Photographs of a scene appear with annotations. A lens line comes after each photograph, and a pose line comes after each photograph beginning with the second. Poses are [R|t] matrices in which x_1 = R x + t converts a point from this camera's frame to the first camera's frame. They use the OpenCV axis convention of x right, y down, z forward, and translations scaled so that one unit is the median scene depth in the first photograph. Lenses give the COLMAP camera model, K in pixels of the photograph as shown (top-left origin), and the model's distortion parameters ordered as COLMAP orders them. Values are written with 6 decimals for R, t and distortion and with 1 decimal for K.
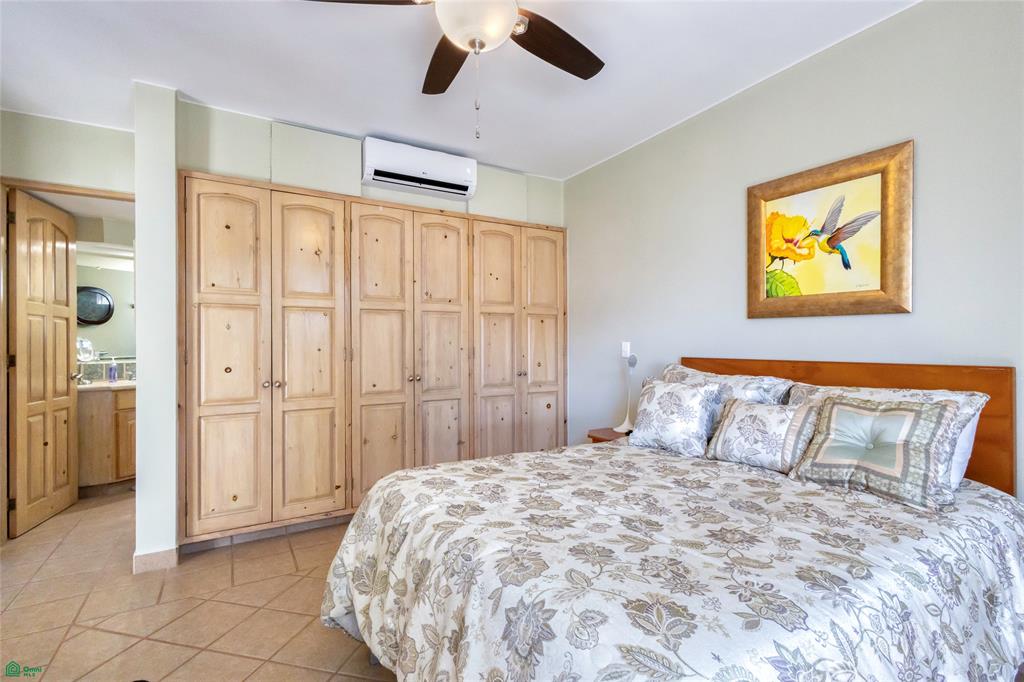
lens RADIAL K [[466.7, 0, 512.3], [0, 466.7, 339.6], [0, 0, 1]] dist [0.012606, -0.003484]
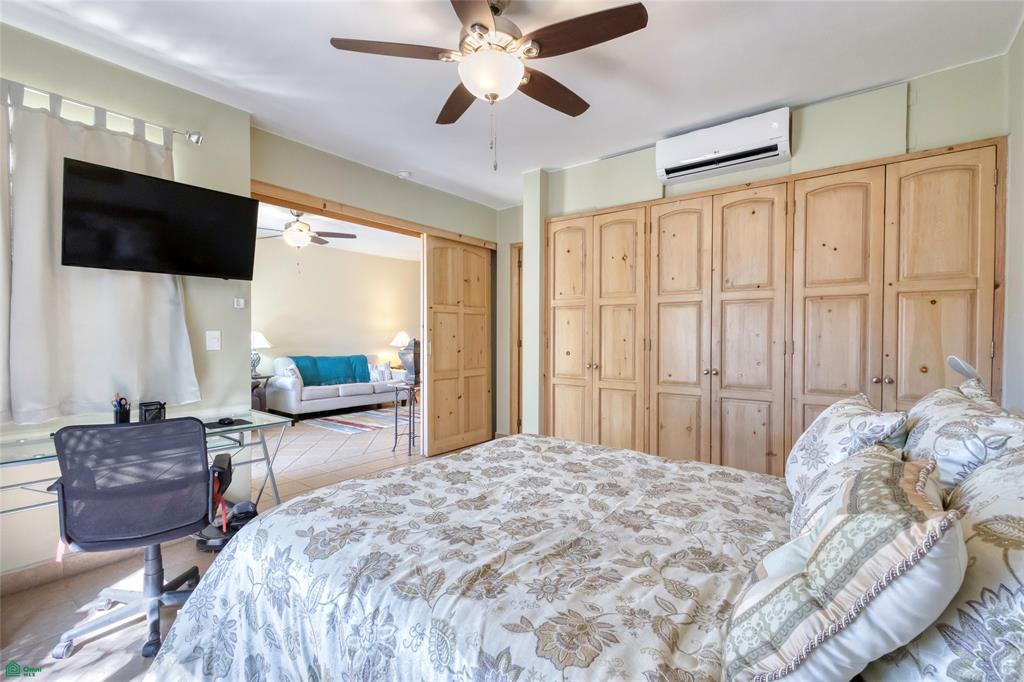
lens RADIAL K [[466.7, 0, 518.4], [0, 466.7, 341.9], [0, 0, 1]] dist [0.012606, -0.003484]
pose [[0.373136, 0.018819, -0.927586, 0.553630], [0.000550, 0.999790, 0.020505, 0.001454], [0.927776, -0.008161, 0.373047, 0.295759]]
